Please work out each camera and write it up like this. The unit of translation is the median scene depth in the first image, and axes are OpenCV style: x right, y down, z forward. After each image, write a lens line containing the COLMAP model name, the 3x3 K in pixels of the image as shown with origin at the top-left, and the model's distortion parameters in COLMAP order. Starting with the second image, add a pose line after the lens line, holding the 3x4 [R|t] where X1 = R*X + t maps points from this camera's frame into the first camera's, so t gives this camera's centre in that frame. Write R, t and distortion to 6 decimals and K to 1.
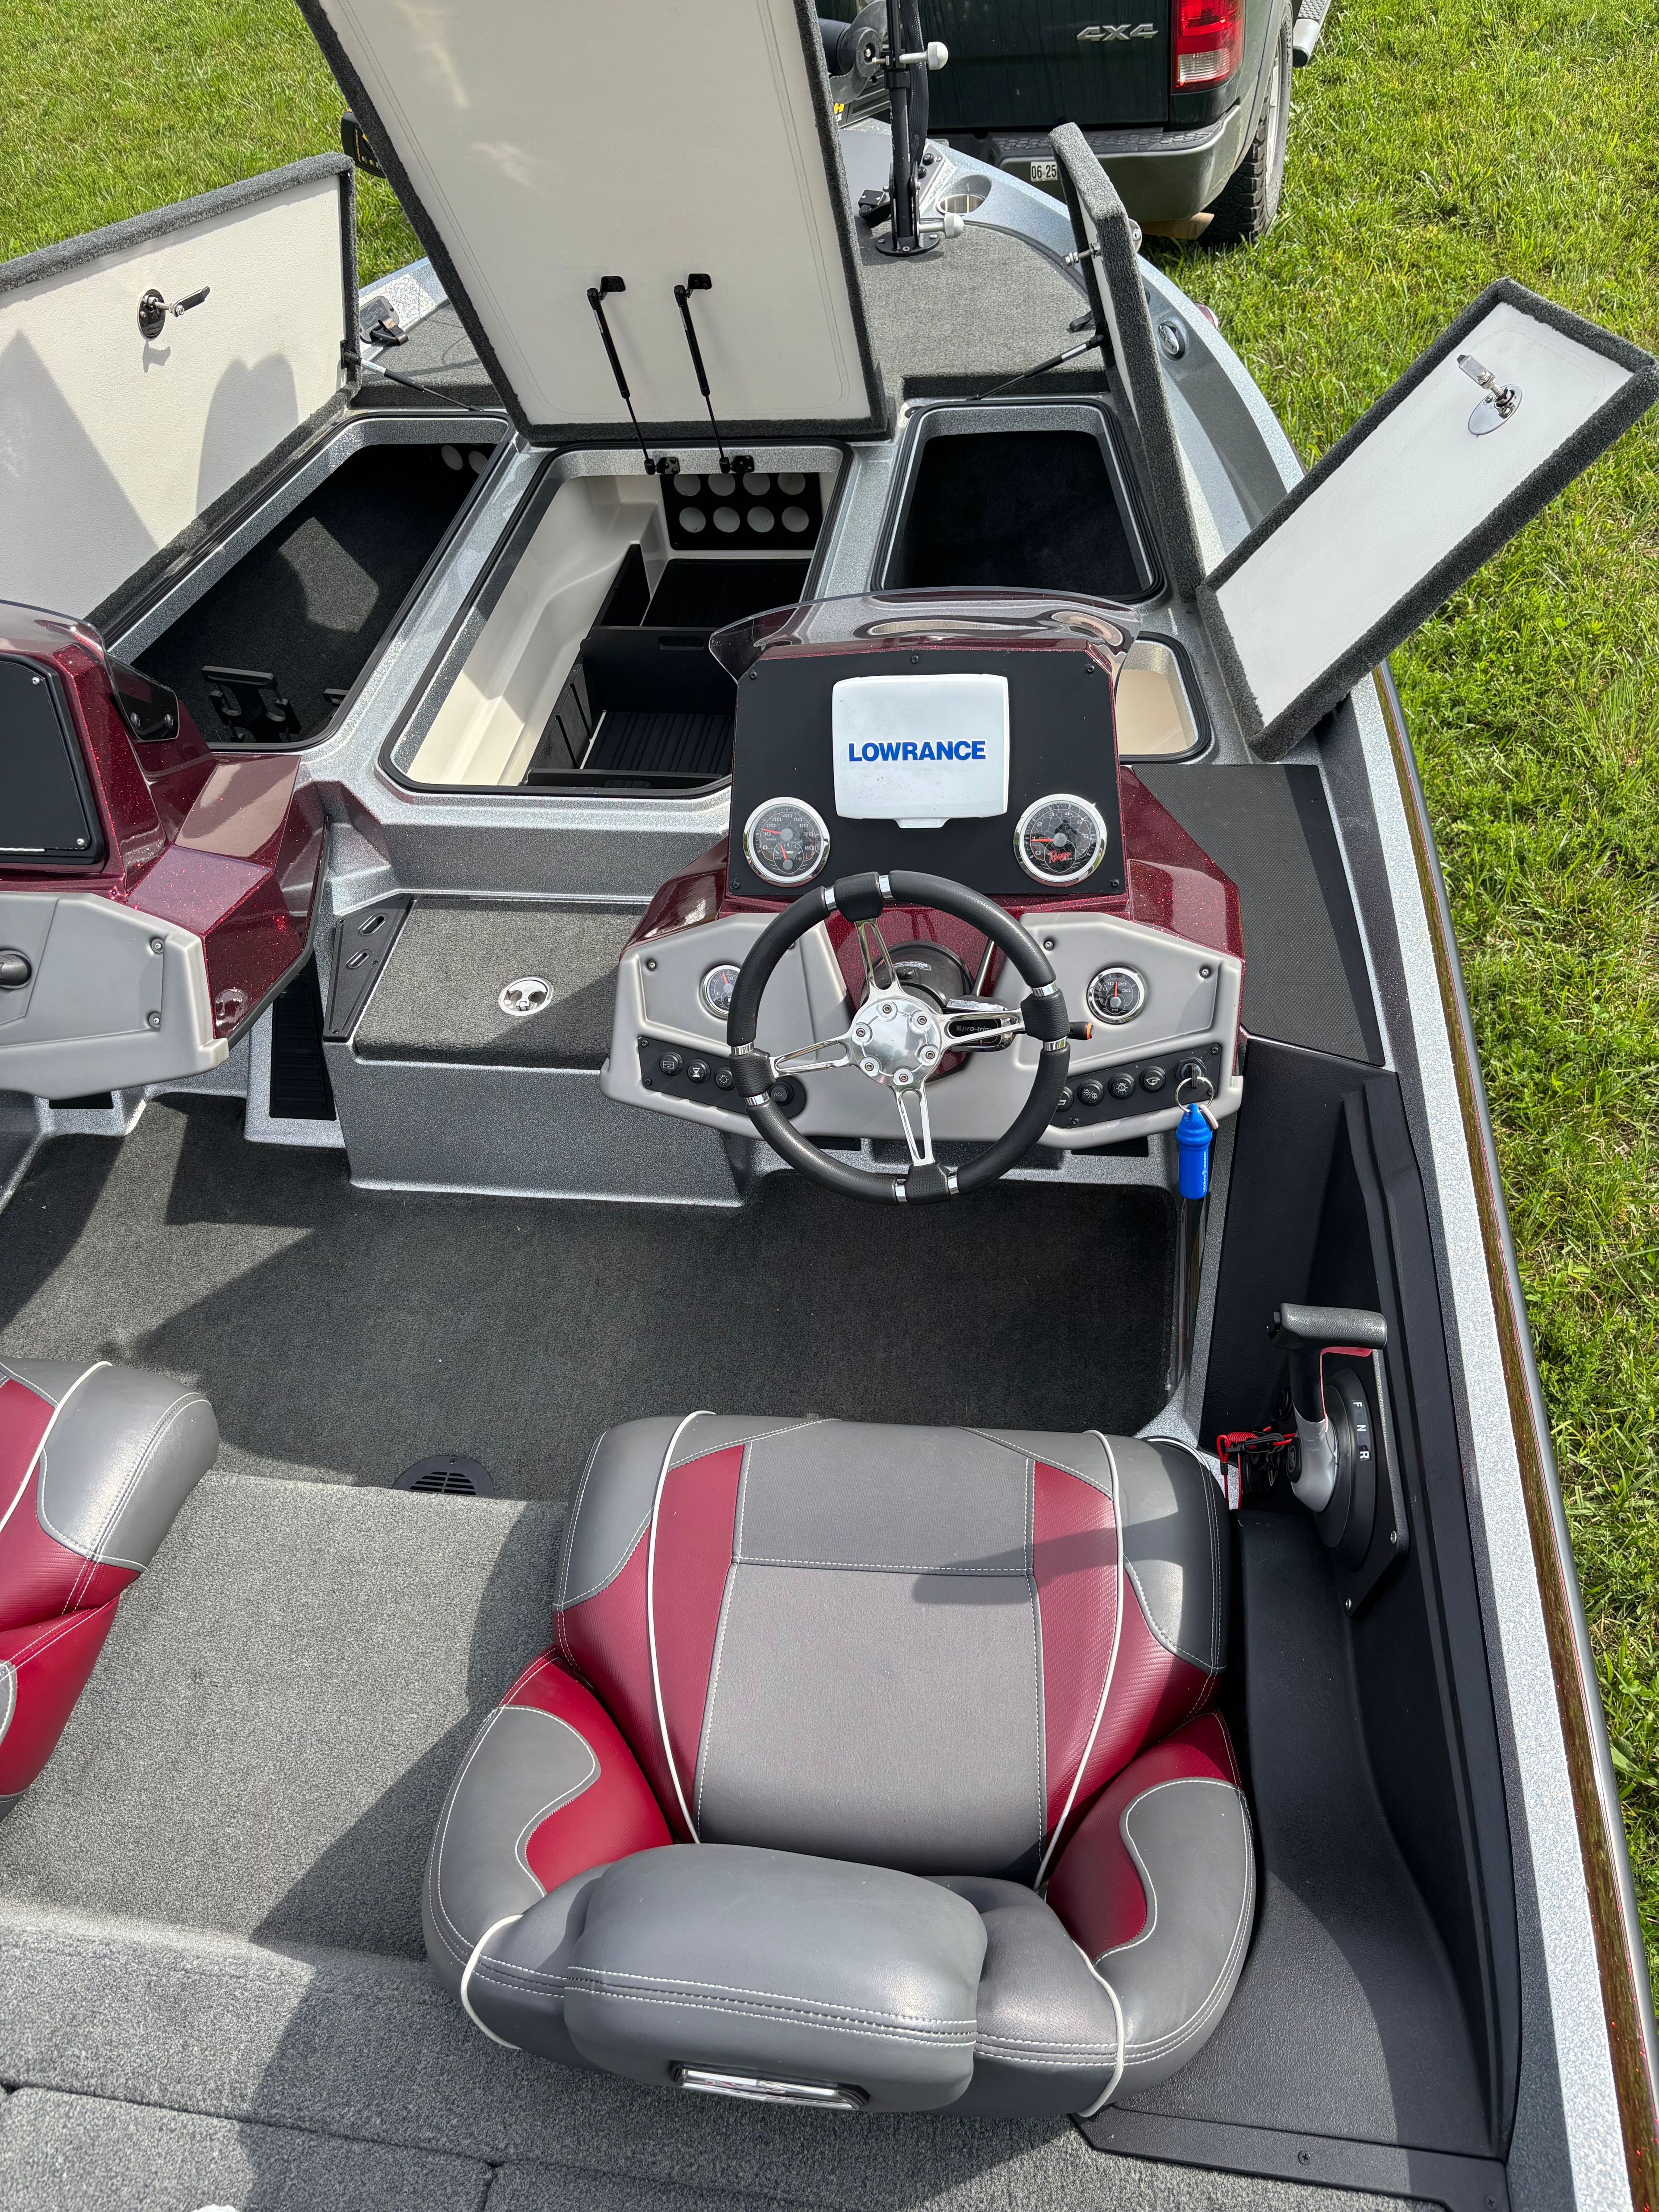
lens RADIAL K [[1674.7, 0, 838.2], [0, 1674.7, 1107.2], [0, 0, 1]] dist [0.056817, -0.073041]
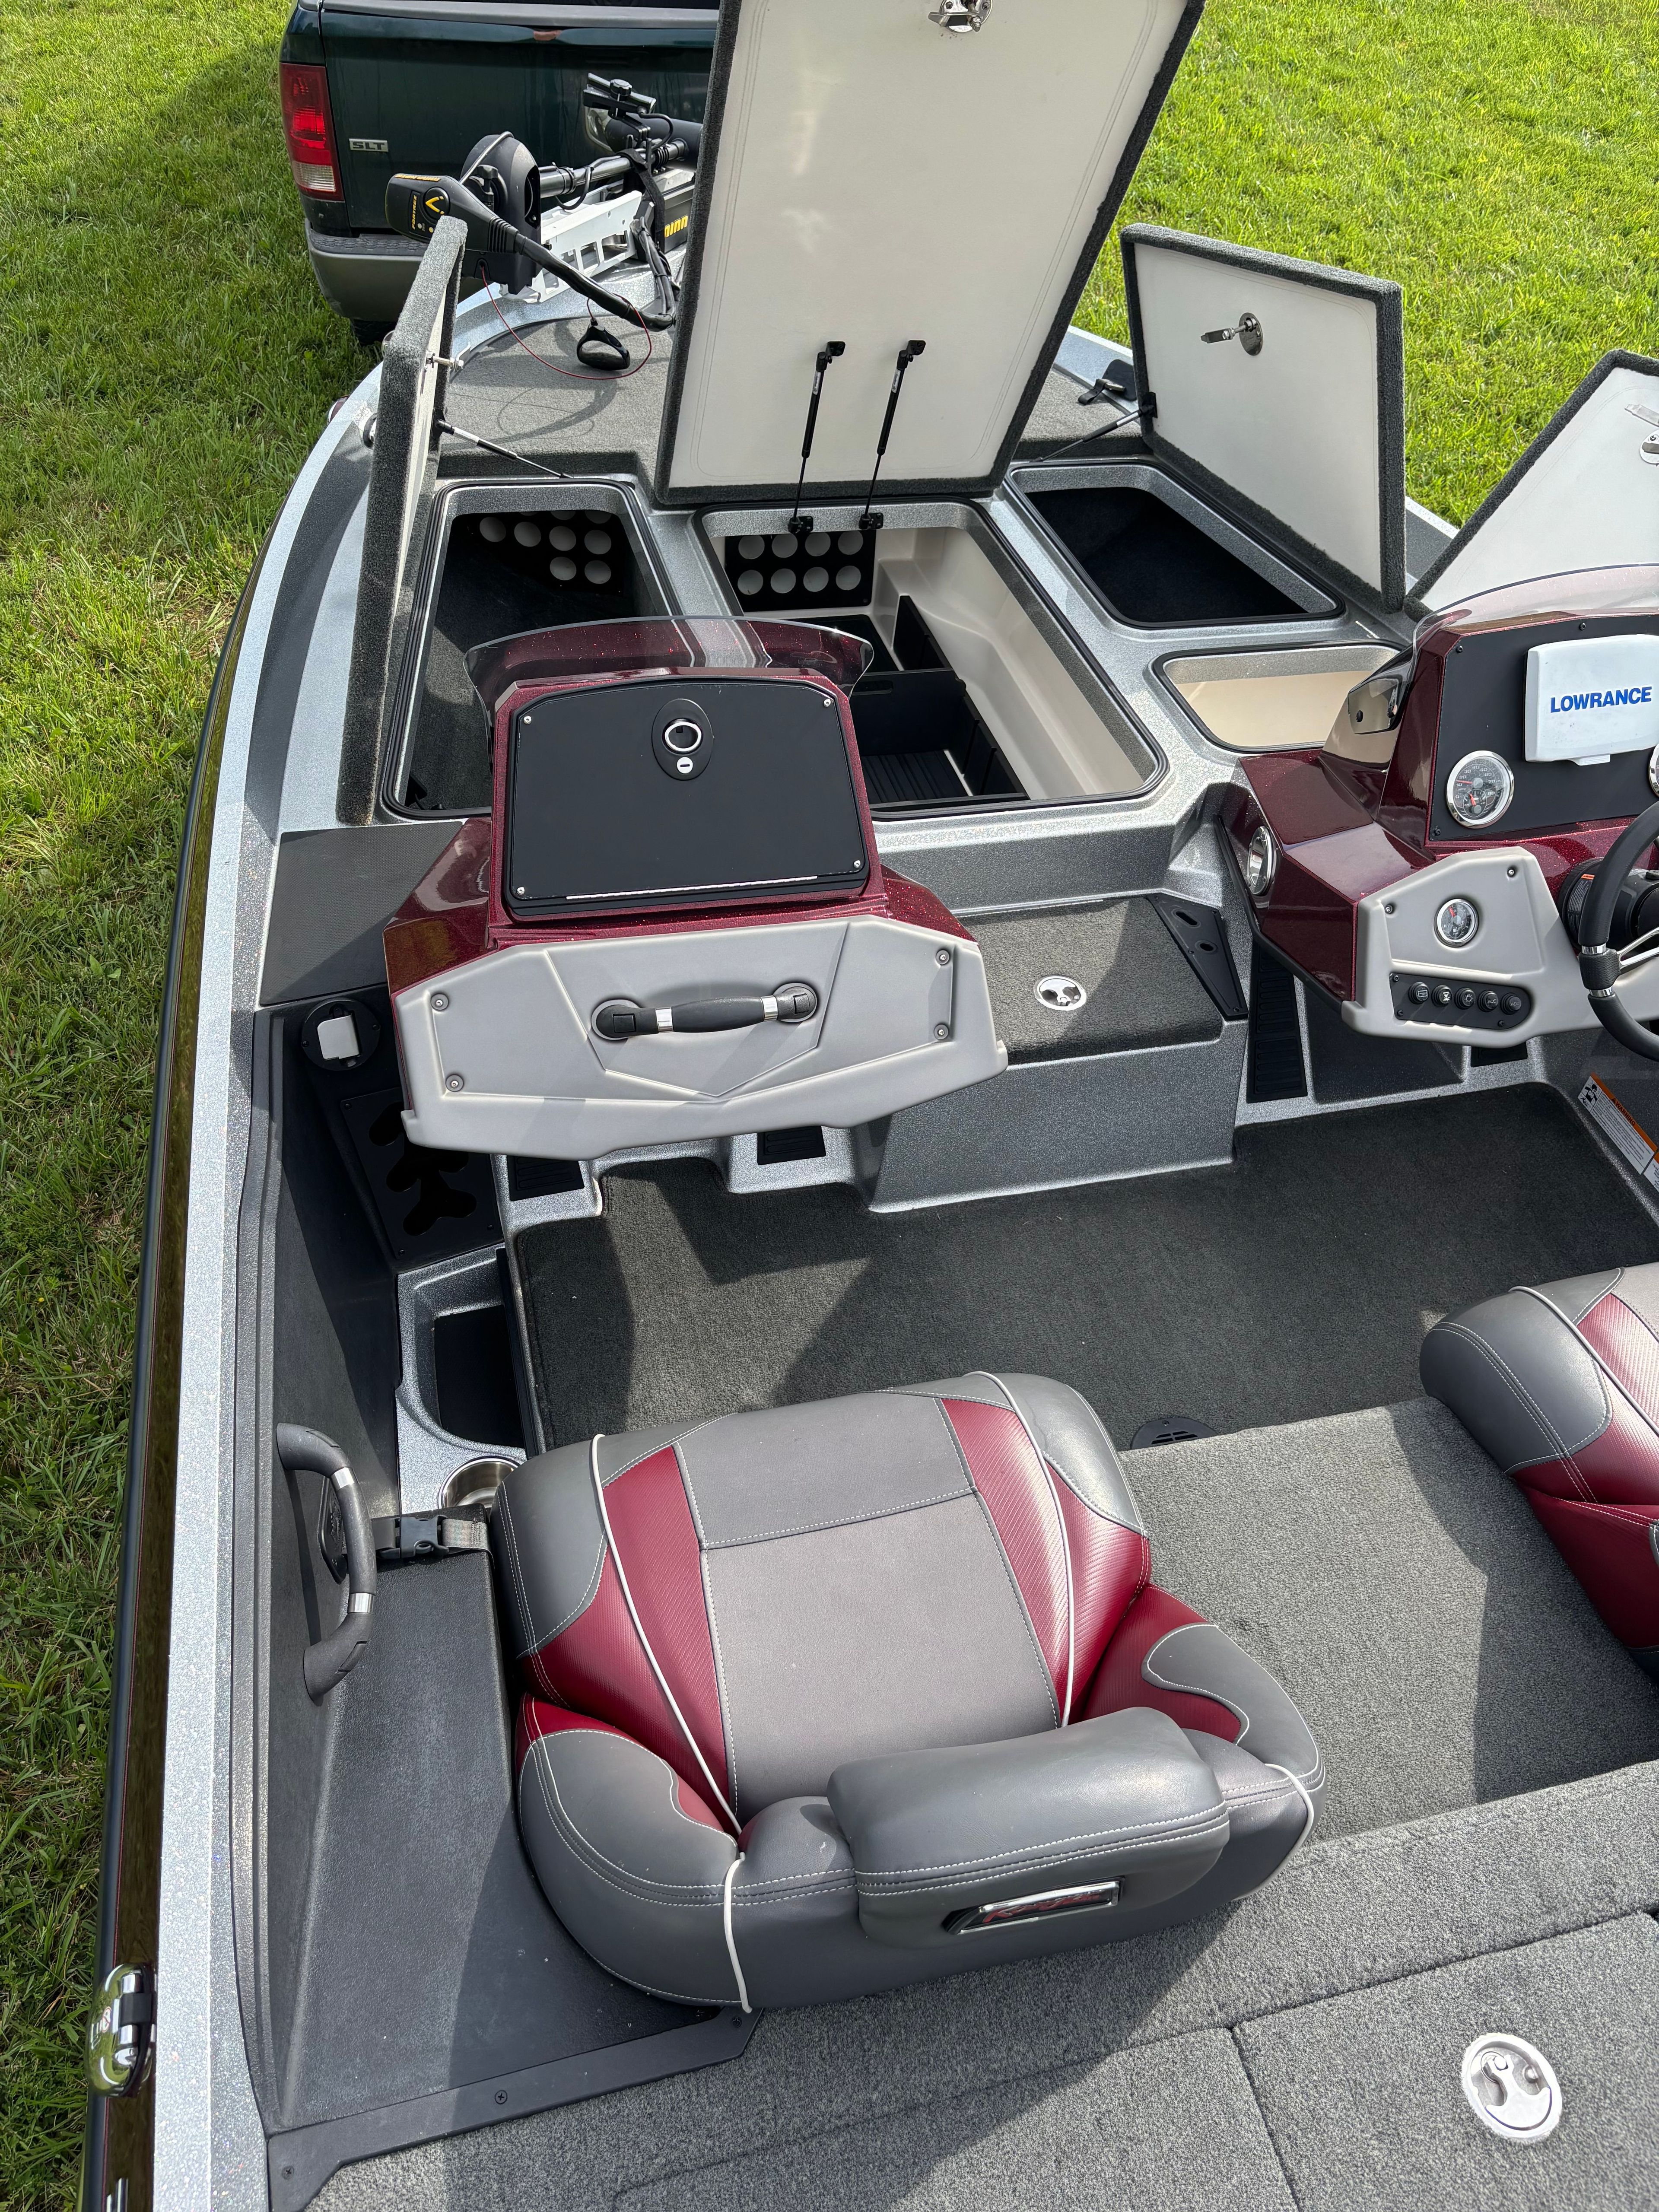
lens RADIAL K [[1674.7, 0, 835.4], [0, 1674.7, 1100.4], [0, 0, 1]] dist [0.056817, -0.073041]
pose [[0.906305, -0.153046, 0.393940, -0.661962], [0.179229, 0.983340, -0.030309, 0.006326], [-0.382739, 0.098075, 0.918636, 0.083787]]
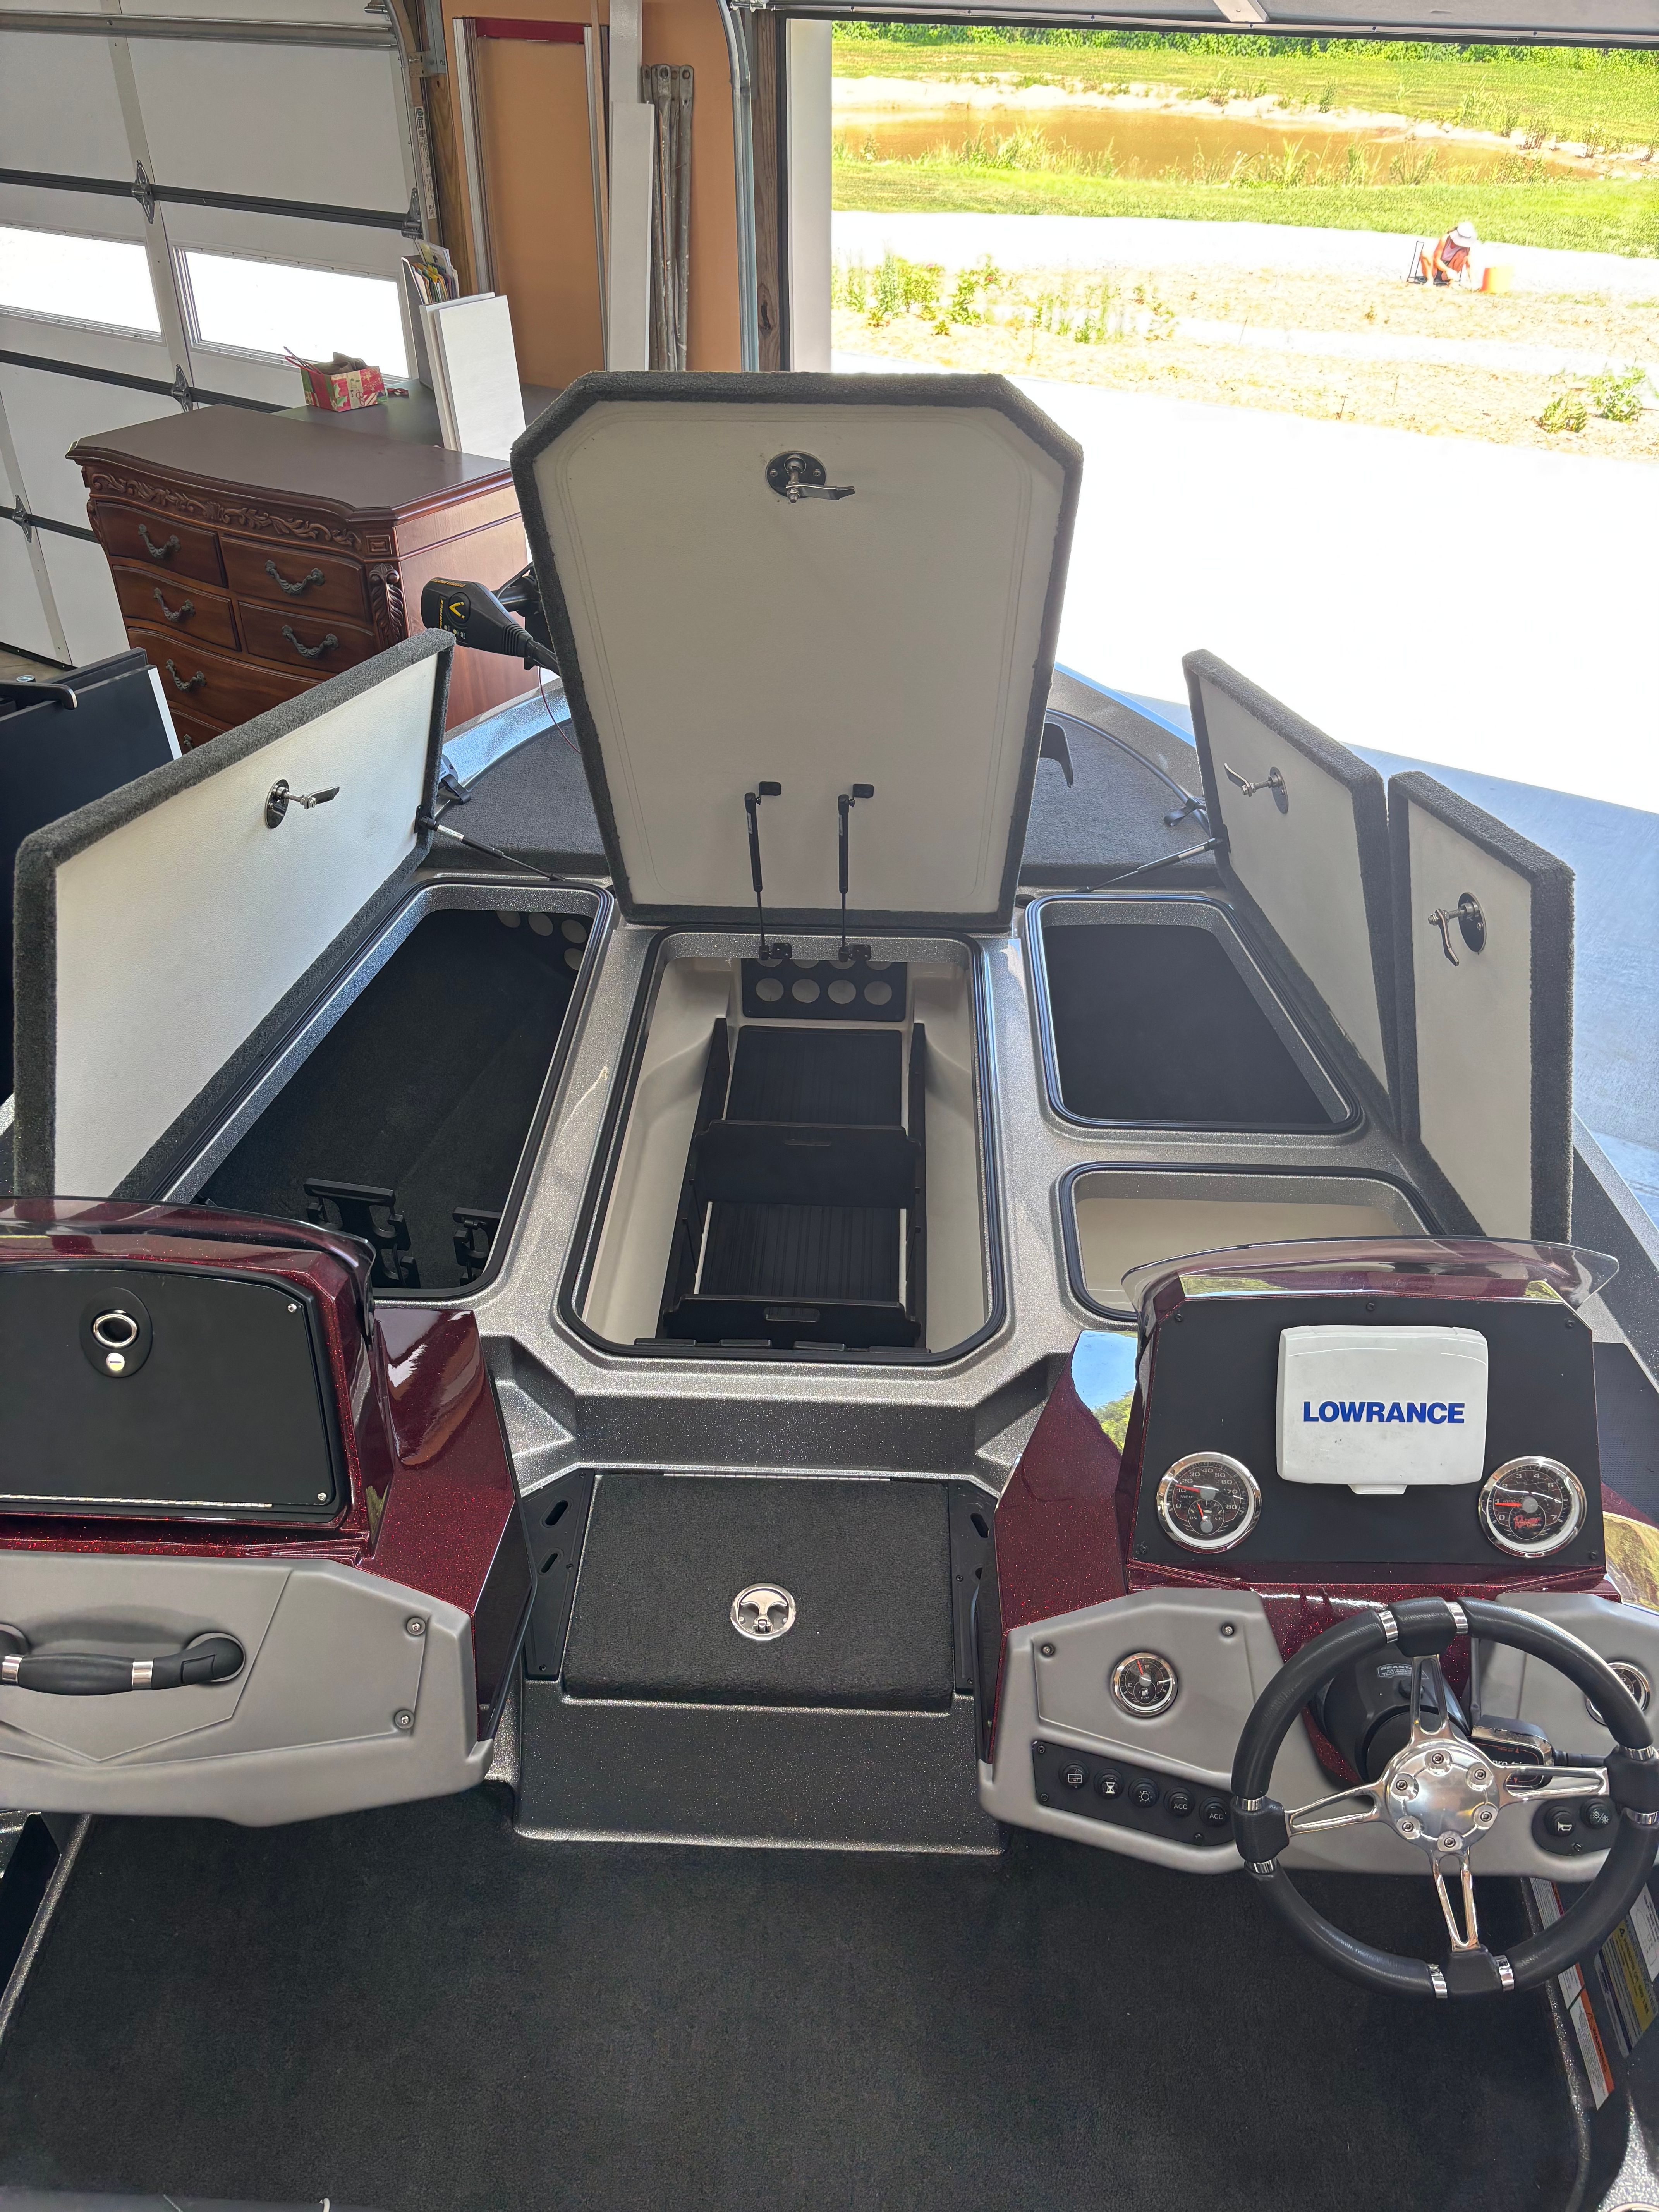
lens RADIAL K [[1674.7, 0, 831.4], [0, 1674.7, 1111.1], [0, 0, 1]] dist [0.056817, -0.073041]
pose [[0.990214, 0.012124, 0.139027, -0.244882], [0.013318, 0.983463, -0.180619, -0.143792], [-0.138917, 0.180703, 0.973678, 0.108489]]
